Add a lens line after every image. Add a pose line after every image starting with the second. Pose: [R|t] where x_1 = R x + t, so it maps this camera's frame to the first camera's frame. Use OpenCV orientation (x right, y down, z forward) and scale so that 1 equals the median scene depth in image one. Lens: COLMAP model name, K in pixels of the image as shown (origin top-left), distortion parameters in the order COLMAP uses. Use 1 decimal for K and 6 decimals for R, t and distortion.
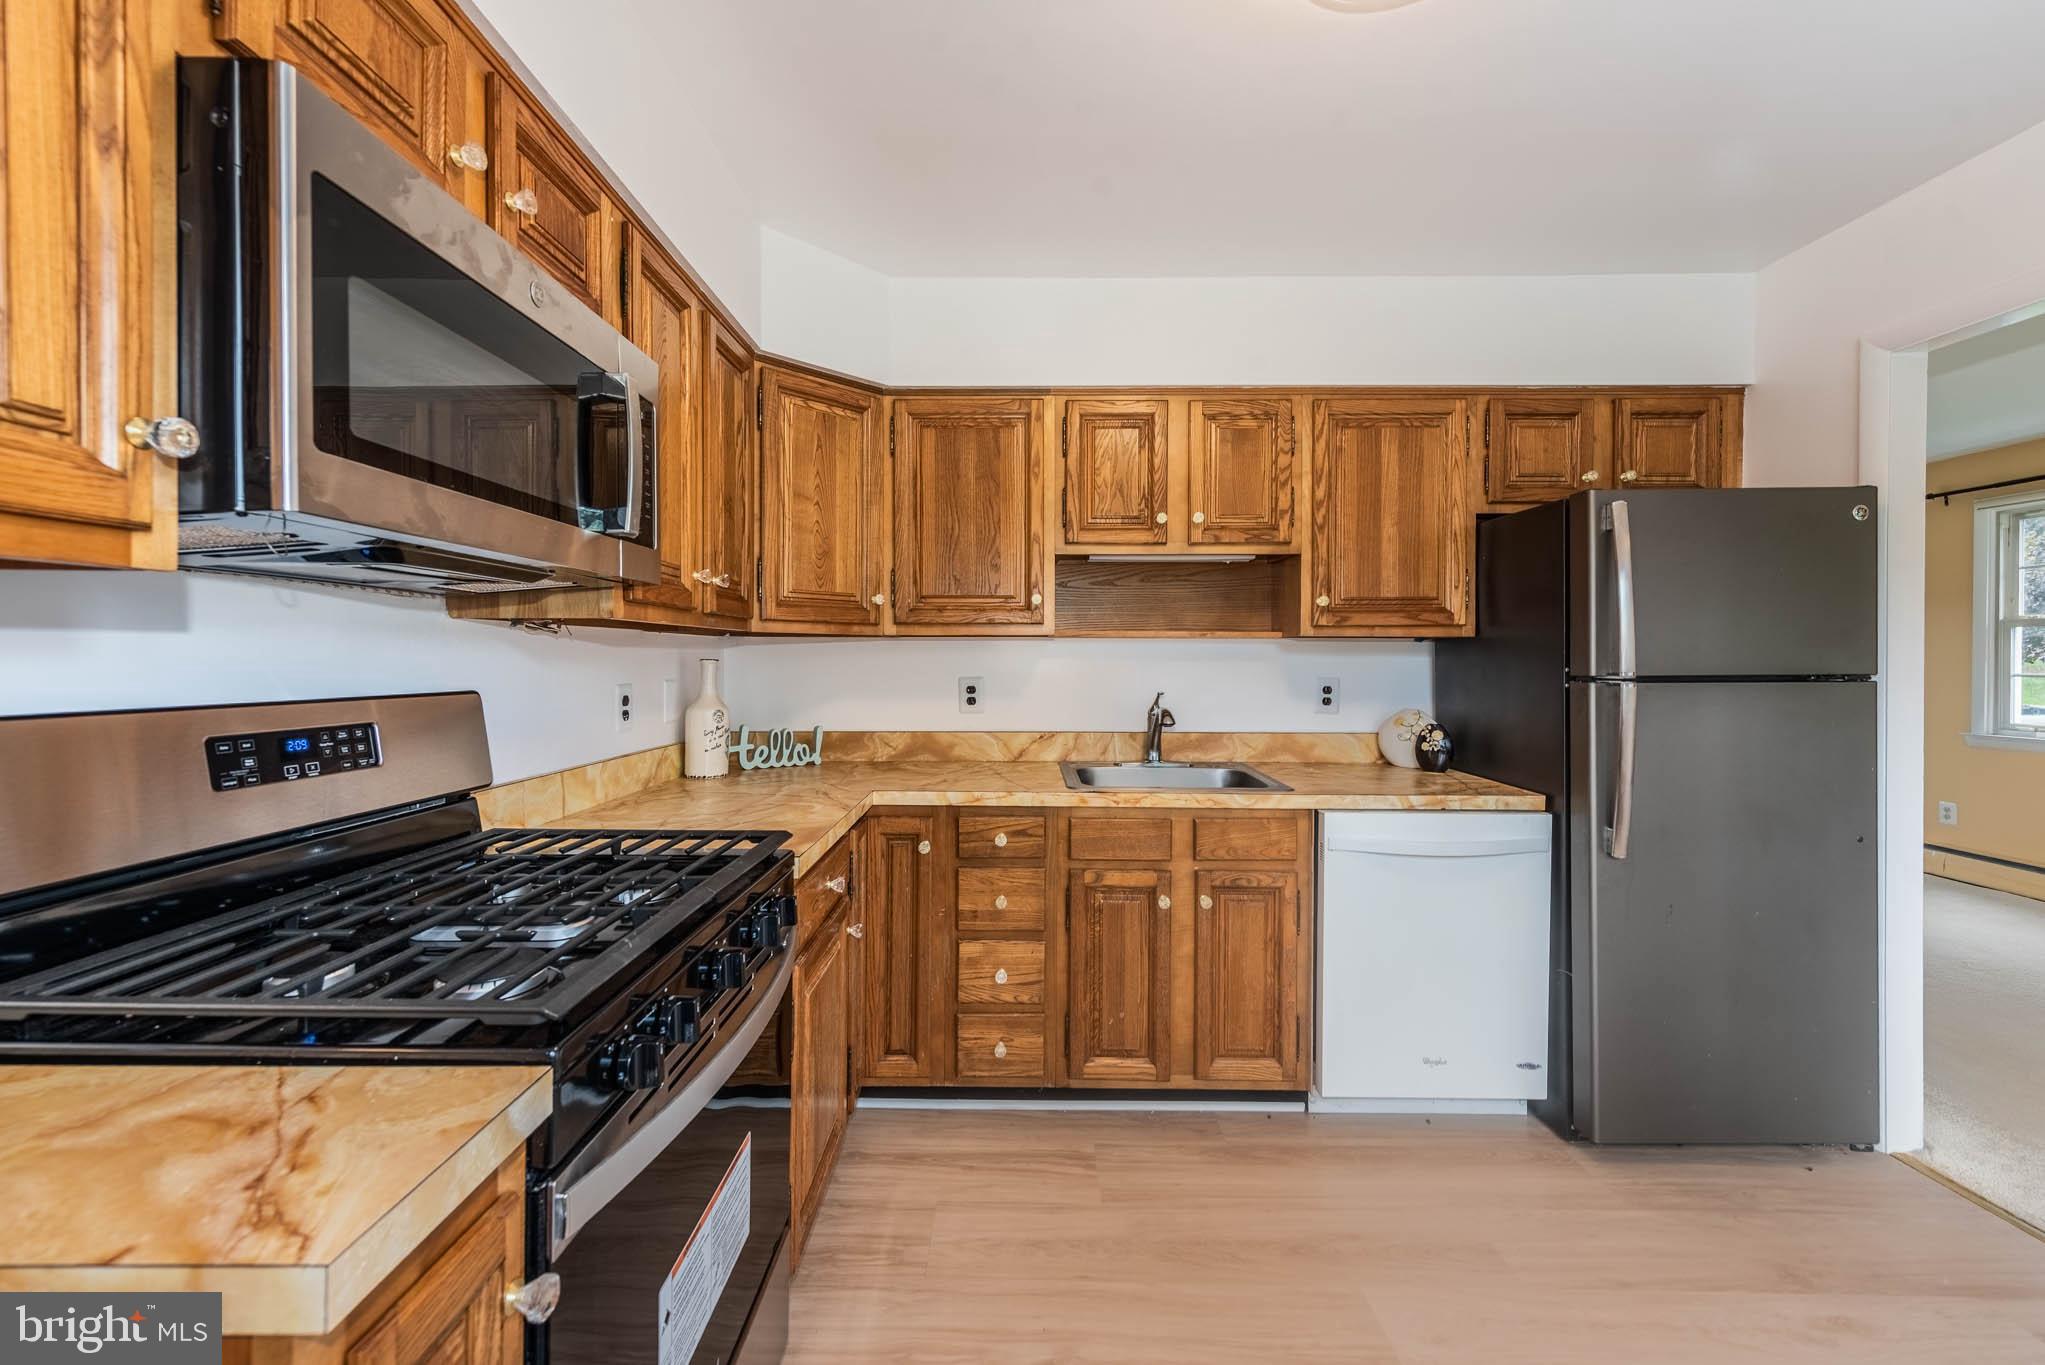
lens RADIAL K [[808.8, 0, 1005.3], [0, 808.8, 658.7], [0, 0, 1]] dist [0.001716, -0.000033]
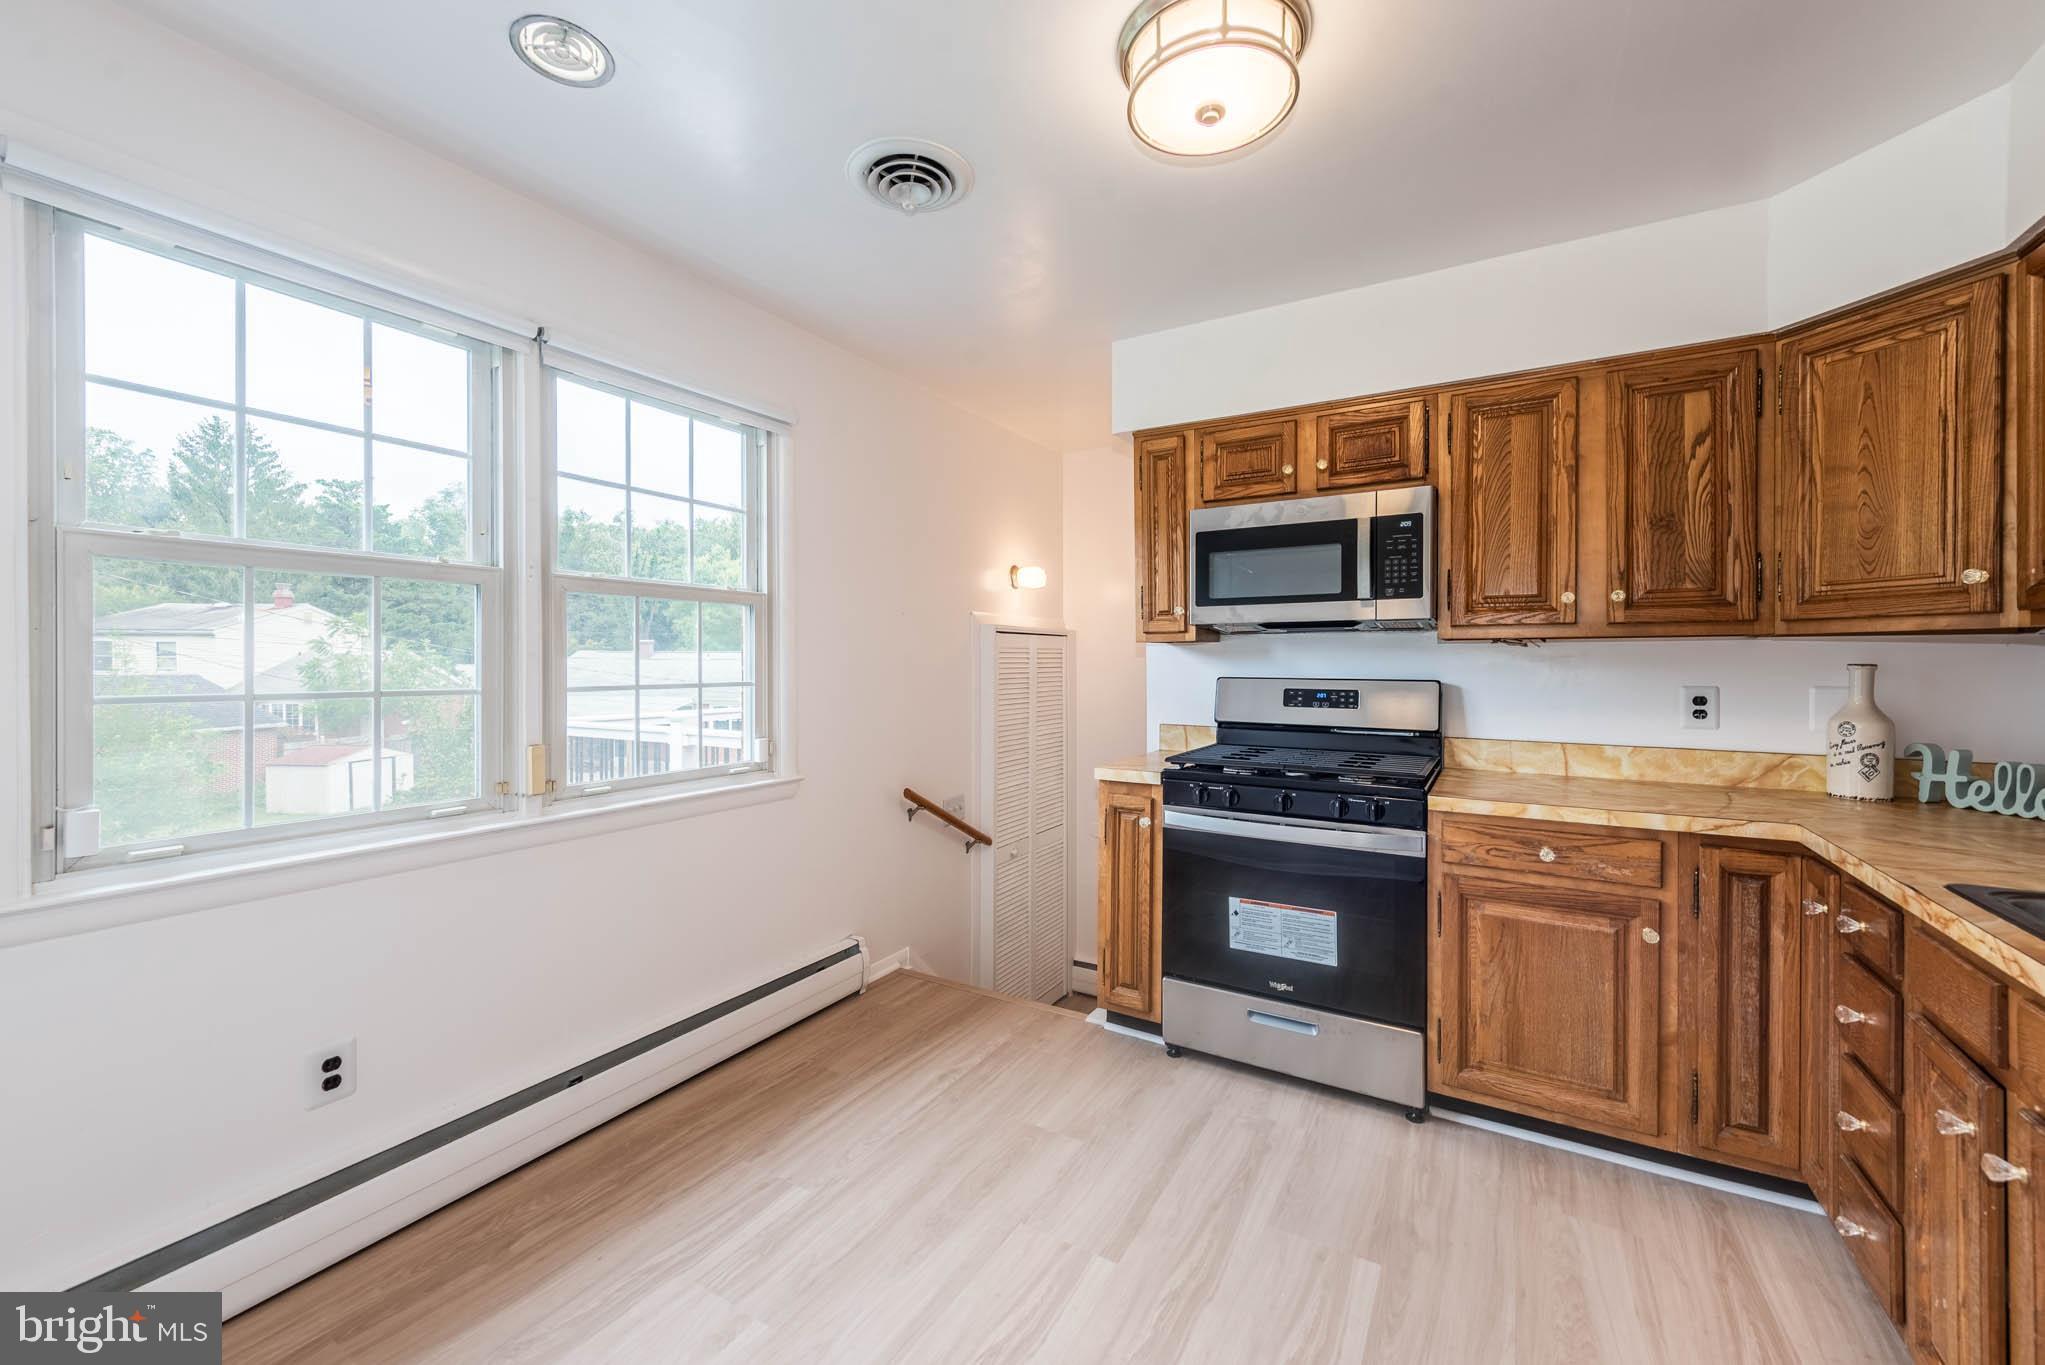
lens RADIAL K [[826.3, 0, 1016.2], [0, 826.3, 667.9], [0, 0, 1]] dist [0.001129, -0.000223]
pose [[-0.504249, 0.003844, -0.863550, 0.837012], [-0.002374, 0.999980, 0.005837, 0.001691], [0.863555, 0.004993, -0.504230, 0.642872]]
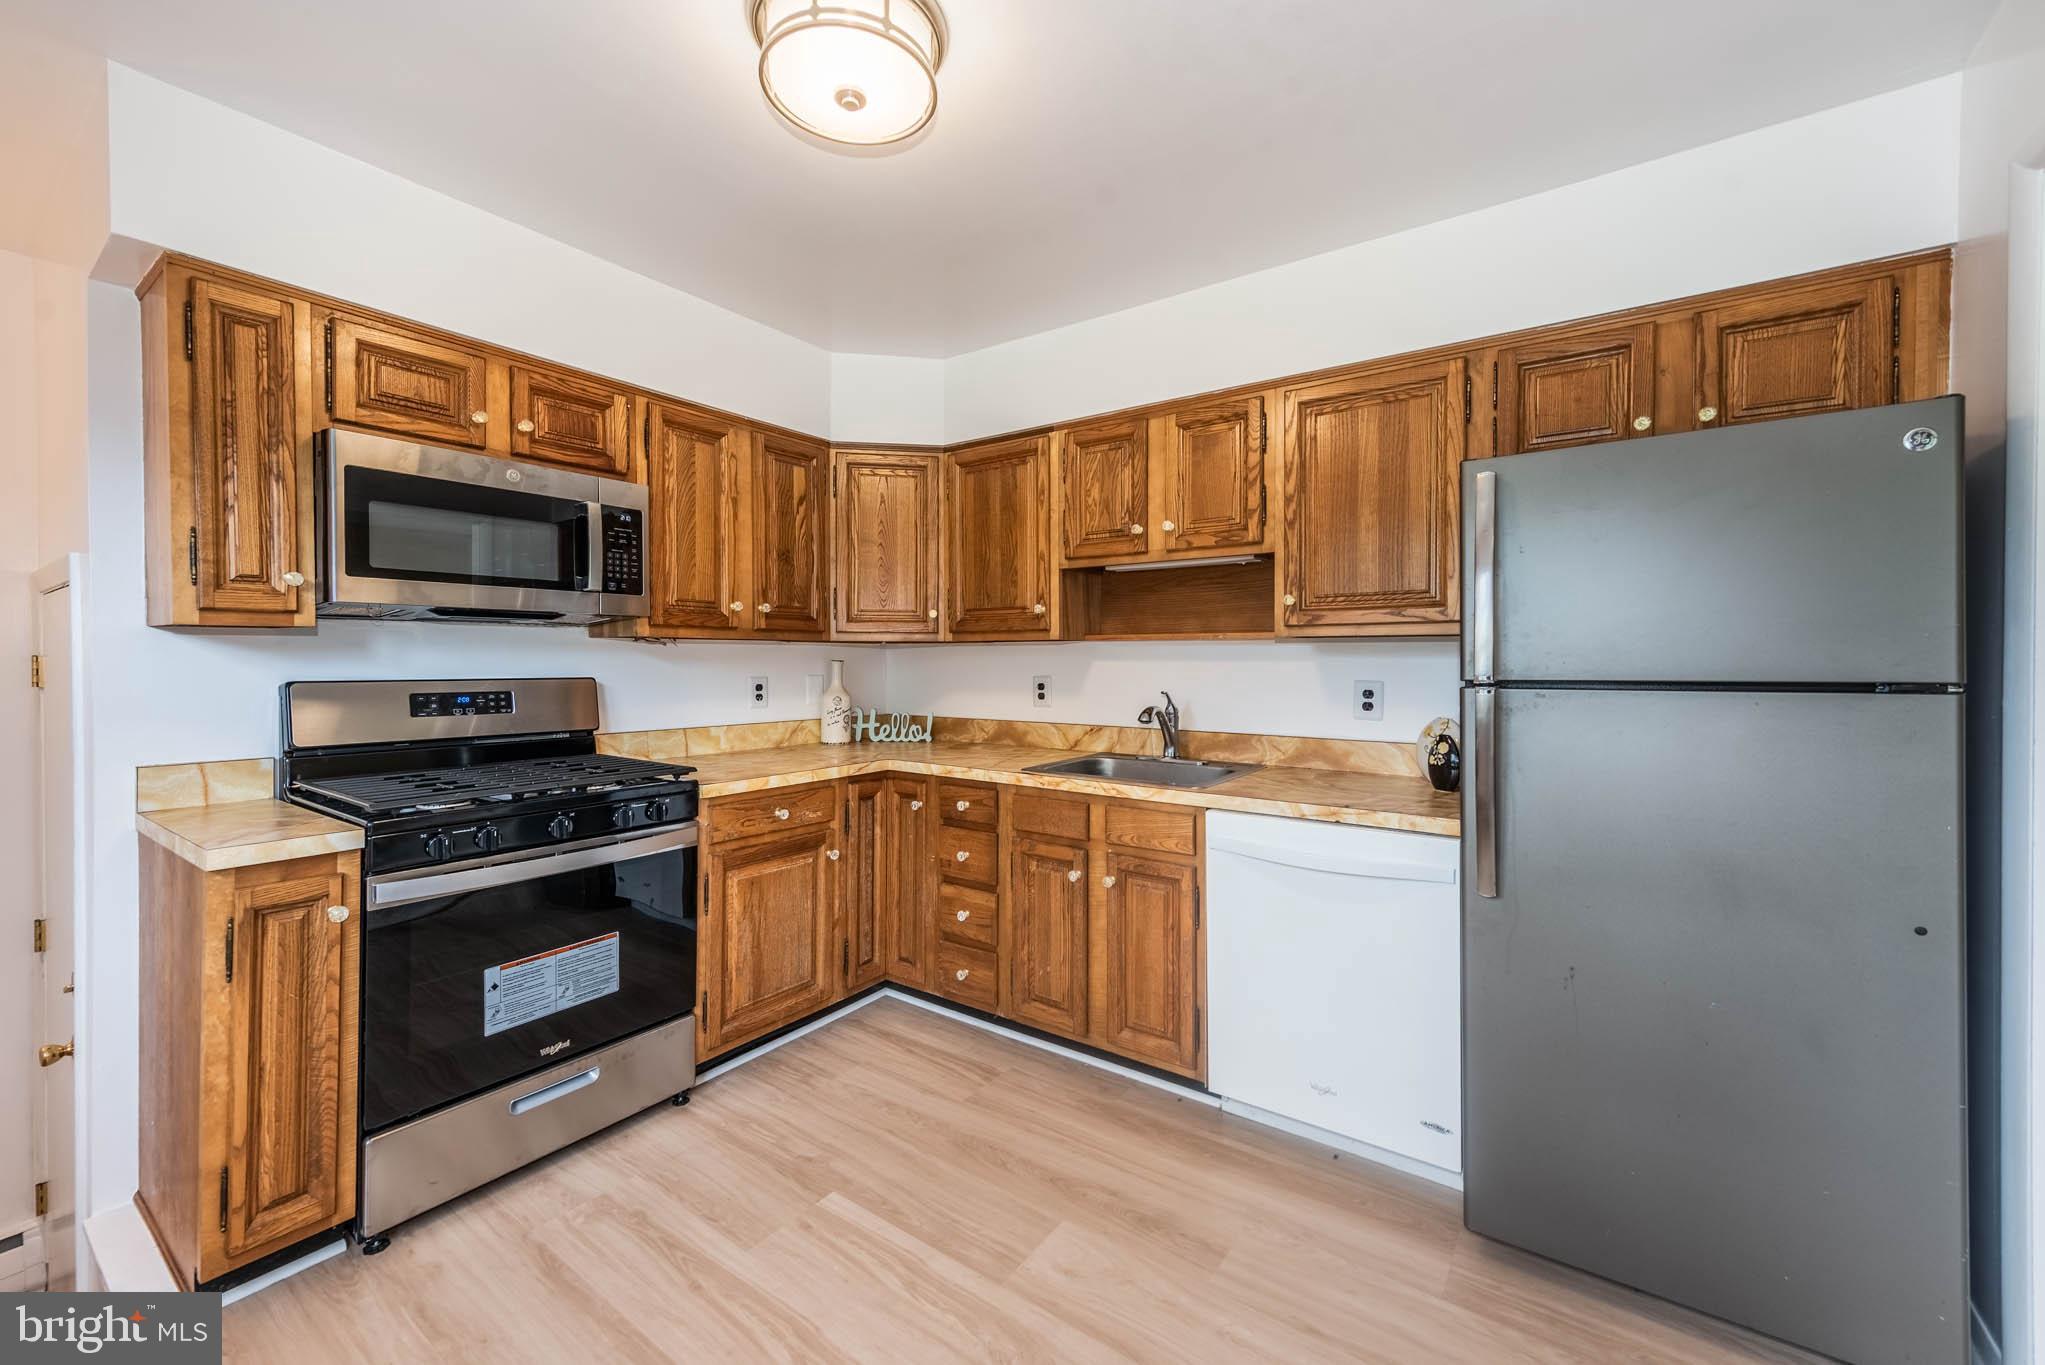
lens RADIAL K [[795.0, 0, 1027.2], [0, 795.0, 664.8], [0, 0, 1]] dist [0.000635, 0.000037]
pose [[0.827419, 0.003039, -0.561577, 0.663024], [-0.000322, 0.999988, 0.004938, 0.001340], [0.561585, -0.003905, 0.827410, 0.040947]]
